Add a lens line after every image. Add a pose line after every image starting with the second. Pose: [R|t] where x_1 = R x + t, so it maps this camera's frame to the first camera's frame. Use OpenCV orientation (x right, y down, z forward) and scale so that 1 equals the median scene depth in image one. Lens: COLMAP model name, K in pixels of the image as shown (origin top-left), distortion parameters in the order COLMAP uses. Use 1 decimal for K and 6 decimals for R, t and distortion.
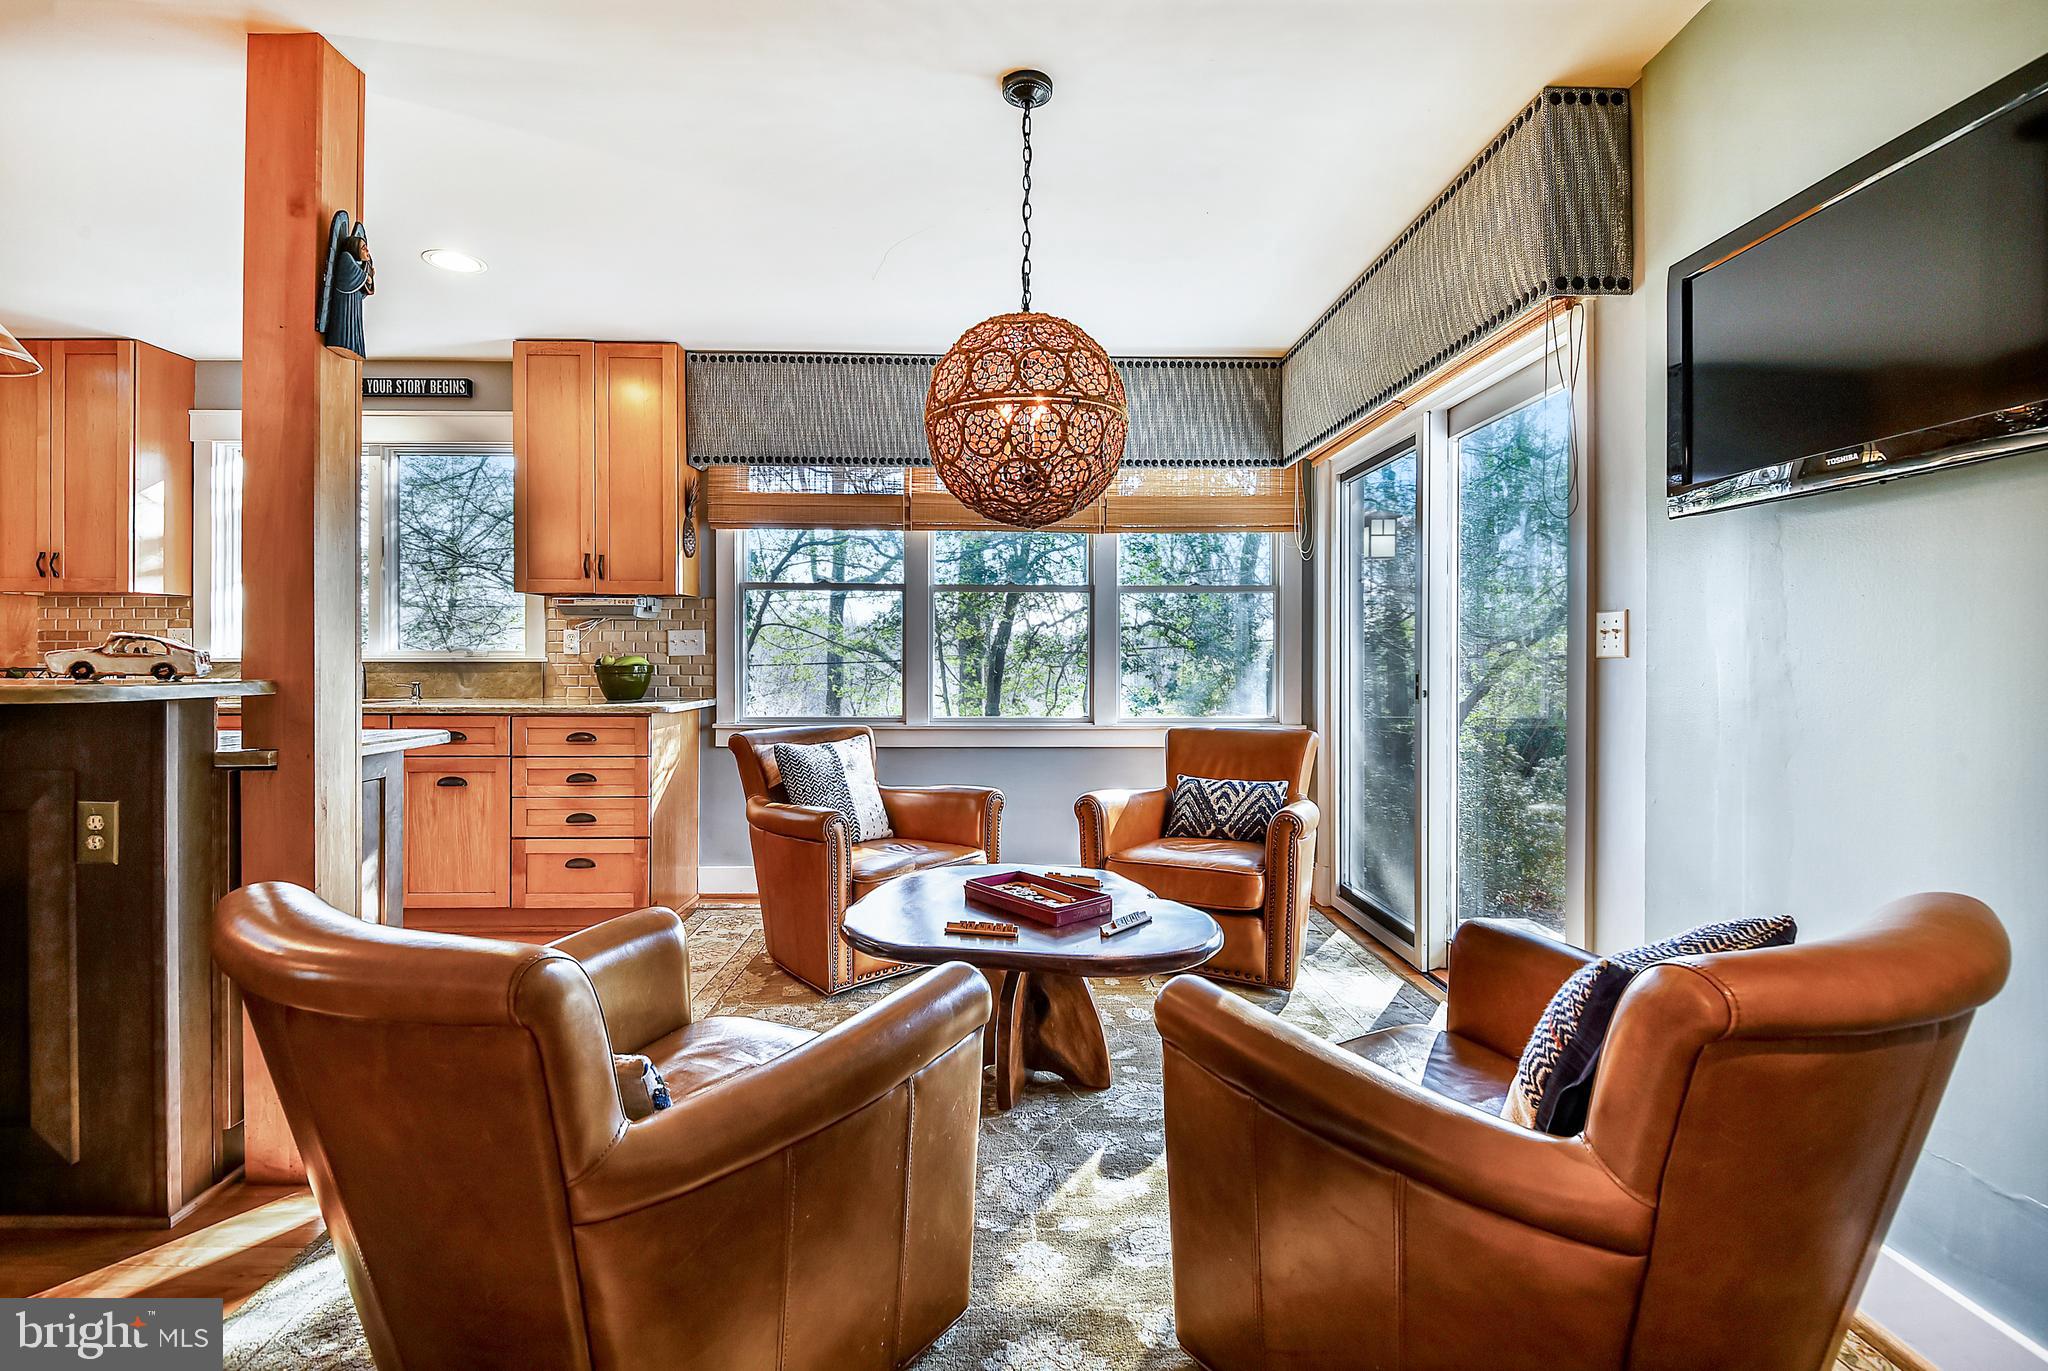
lens RADIAL K [[974.7, 0, 1024.2], [0, 974.7, 673.3], [0, 0, 1]] dist [-0.004234, -0.000050]
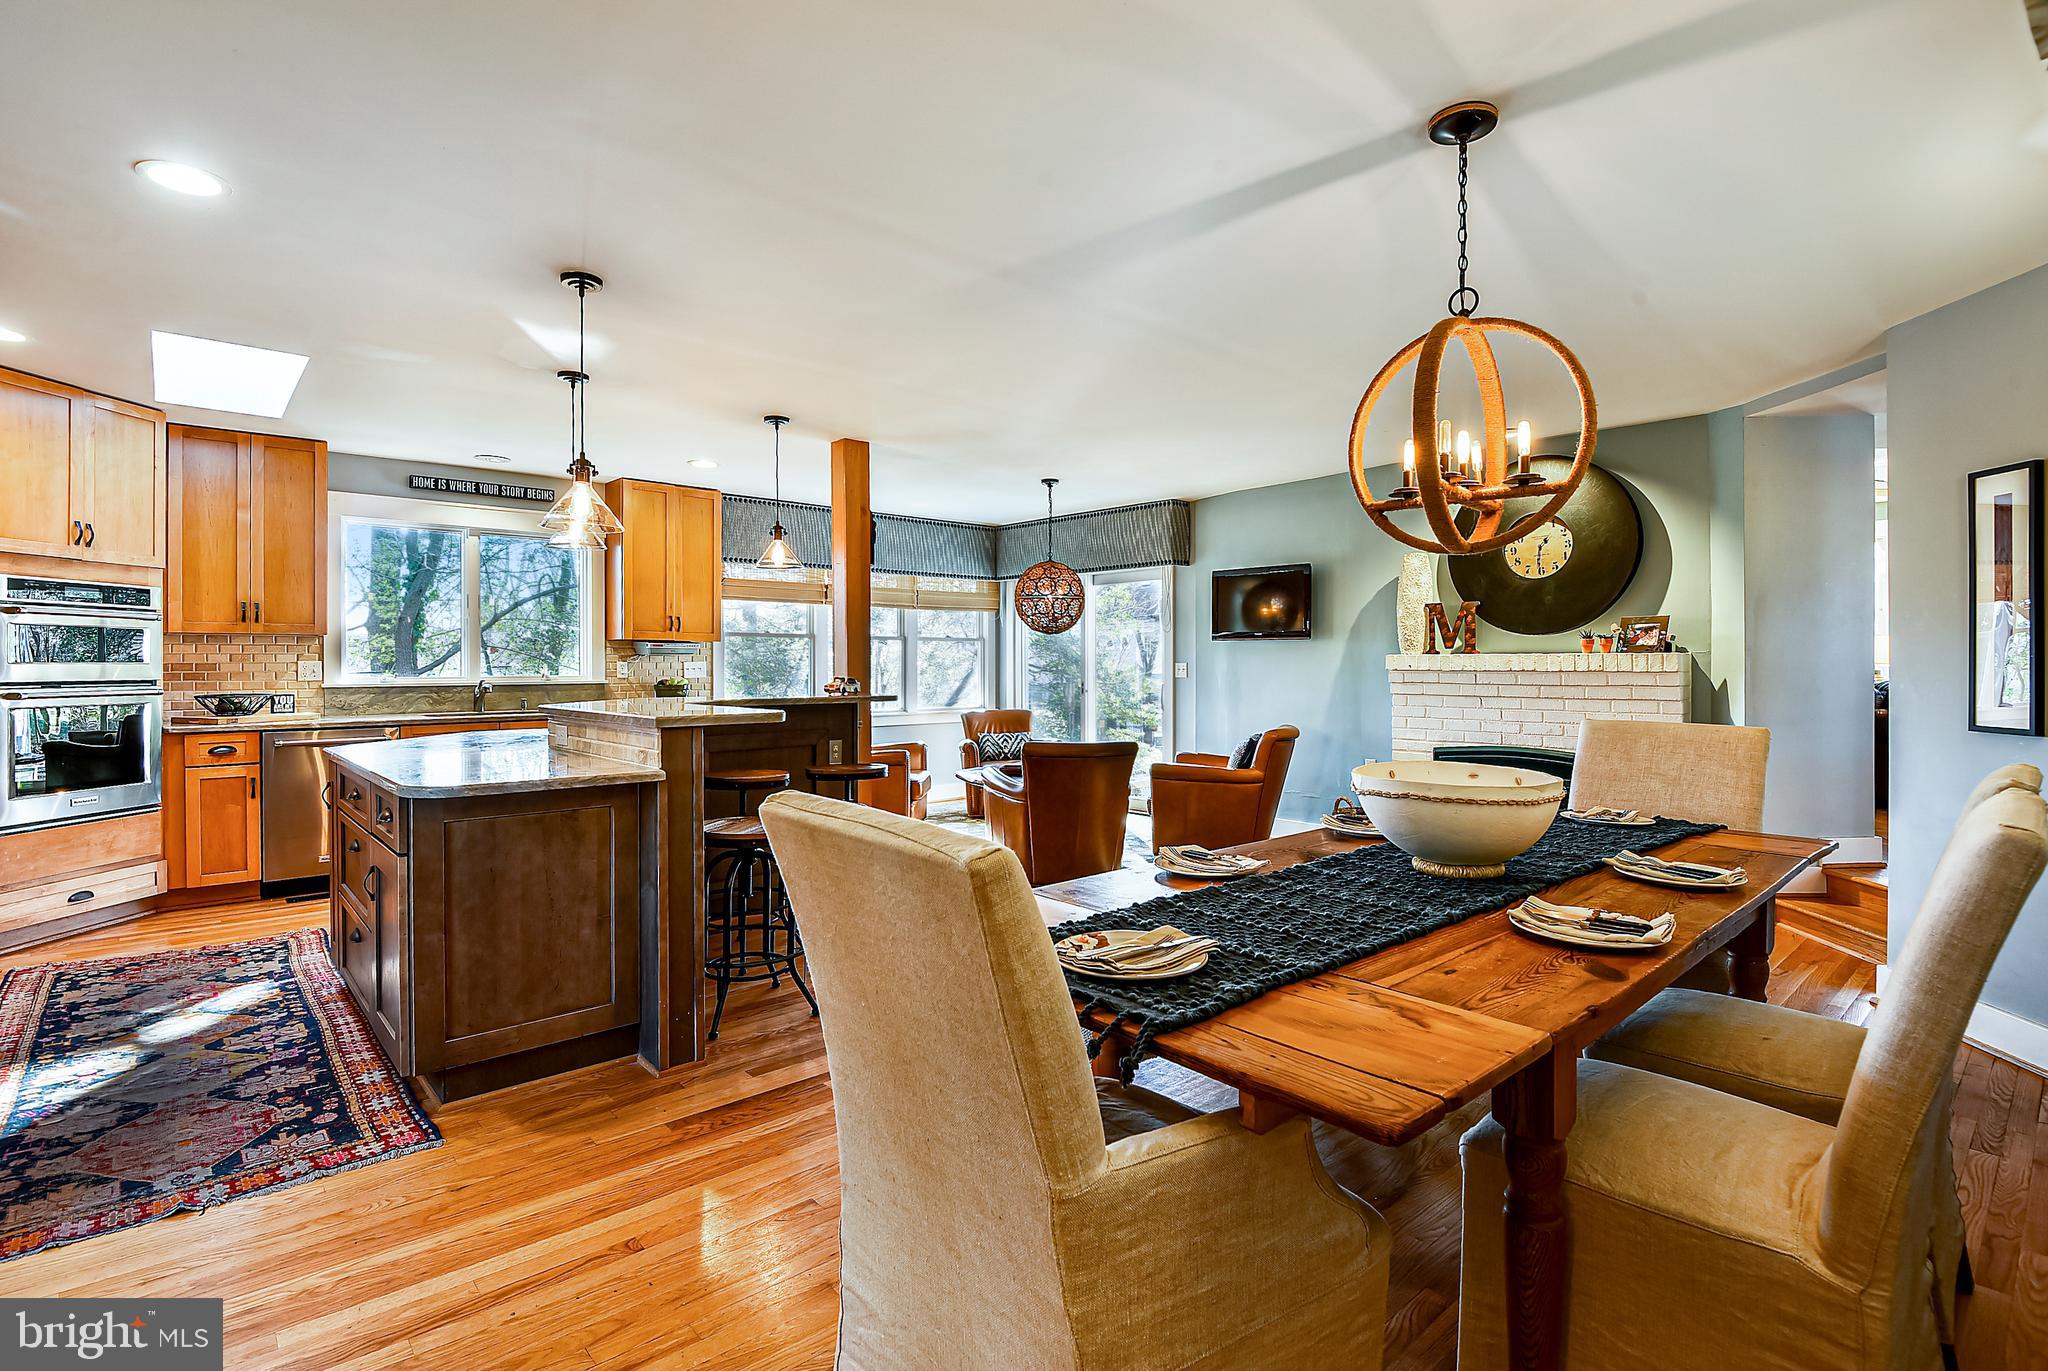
lens RADIAL K [[974.7, 0, 1024.2], [0, 974.7, 673.3], [0, 0, 1]] dist [-0.004234, -0.000050]
pose [[0.769645, -0.008517, 0.638415, -1.036093], [0.012498, 0.999920, -0.001728, -0.017236], [-0.638349, 0.009308, 0.769691, -0.636366]]
